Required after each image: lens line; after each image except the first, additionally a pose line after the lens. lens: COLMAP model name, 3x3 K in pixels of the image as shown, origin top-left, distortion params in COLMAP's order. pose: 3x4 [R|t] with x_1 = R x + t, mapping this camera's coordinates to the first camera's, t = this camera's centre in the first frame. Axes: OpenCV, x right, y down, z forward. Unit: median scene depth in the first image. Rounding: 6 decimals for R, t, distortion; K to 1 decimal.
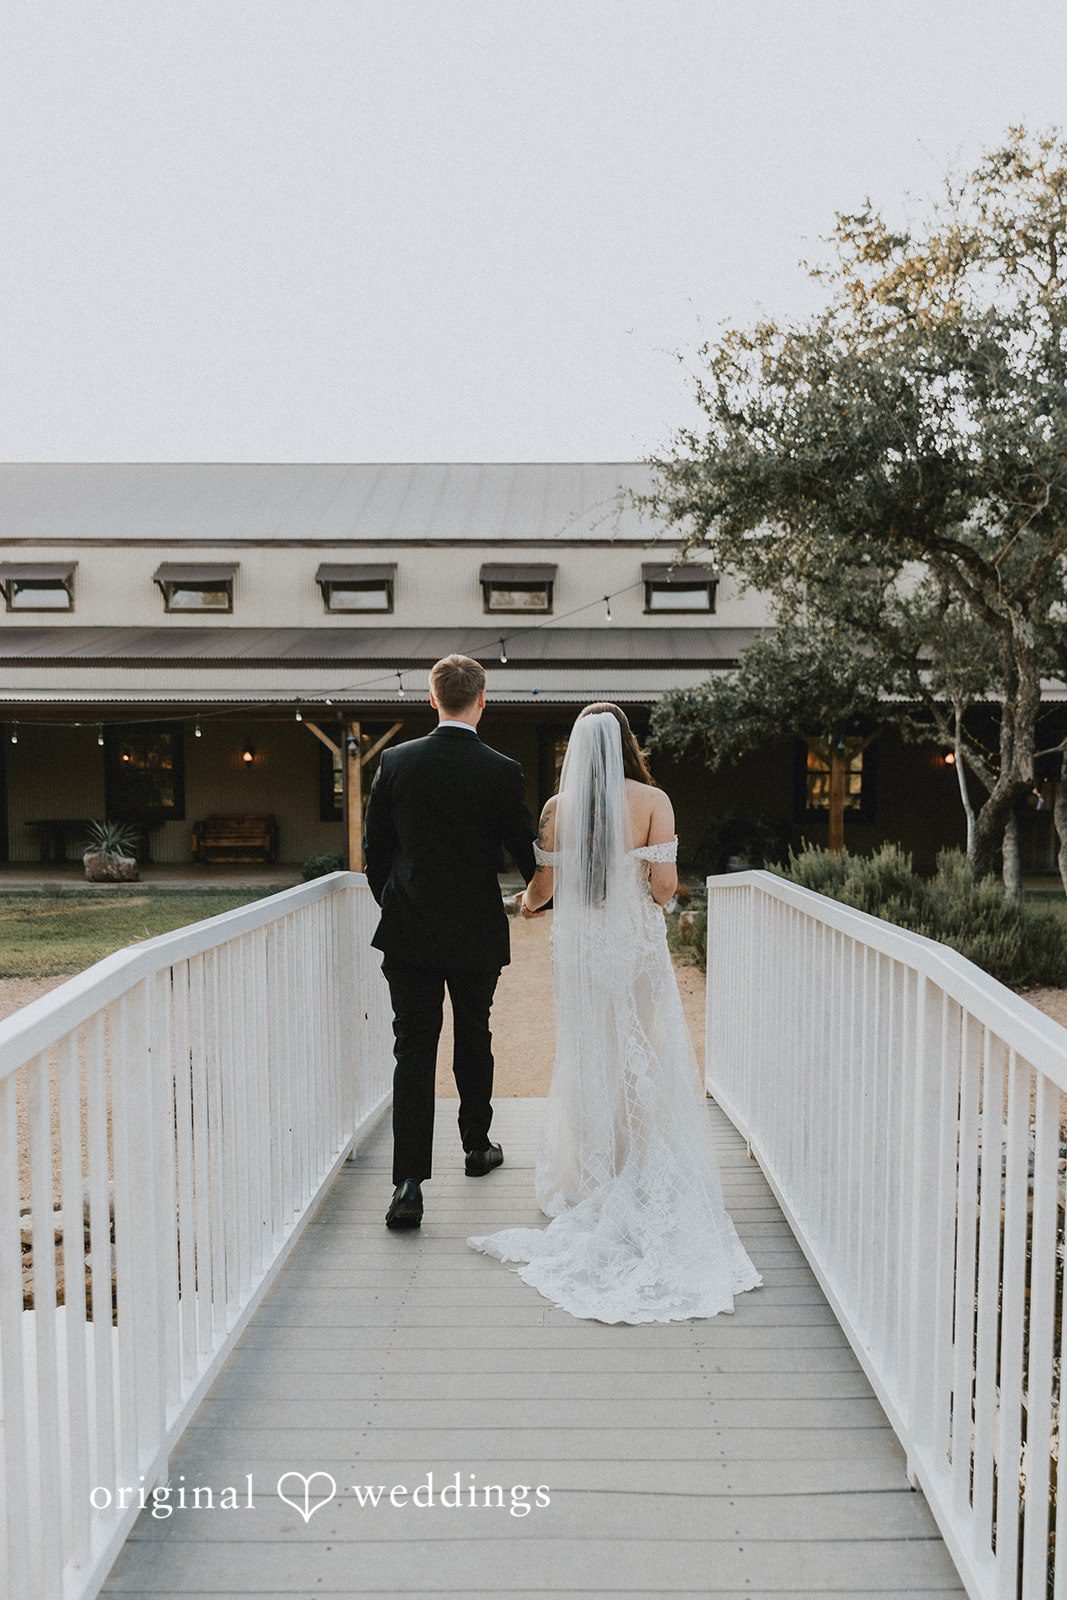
lens RADIAL K [[1563.4, 0, 492.6], [0, 1563.4, 797.1], [0, 0, 1]] dist [0.012619, -0.007277]
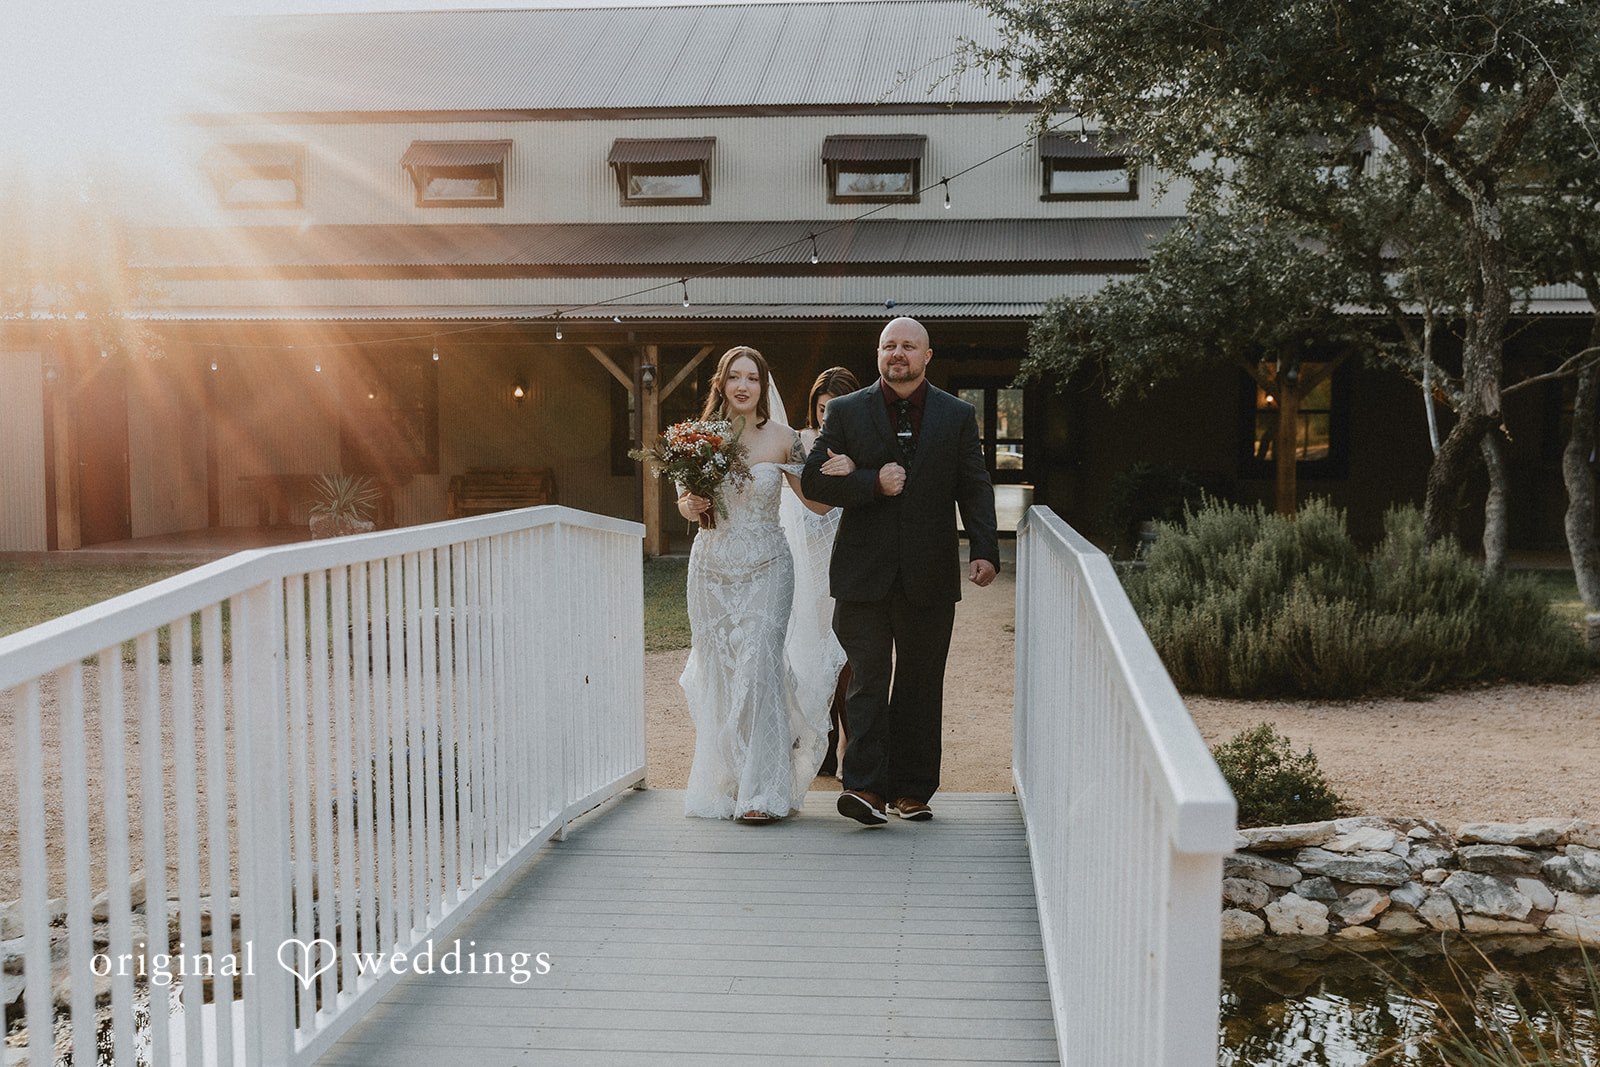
lens RADIAL K [[2559.7, 0, 800.0], [0, 2559.7, 533.5], [0, 0, 1]] dist [-0.007759, 0.054890]
pose [[0.993400, 0.003423, -0.114652, 0.134703], [-0.002176, 0.999937, 0.011000, 0.031706], [0.114683, -0.010678, 0.993345, -0.254774]]
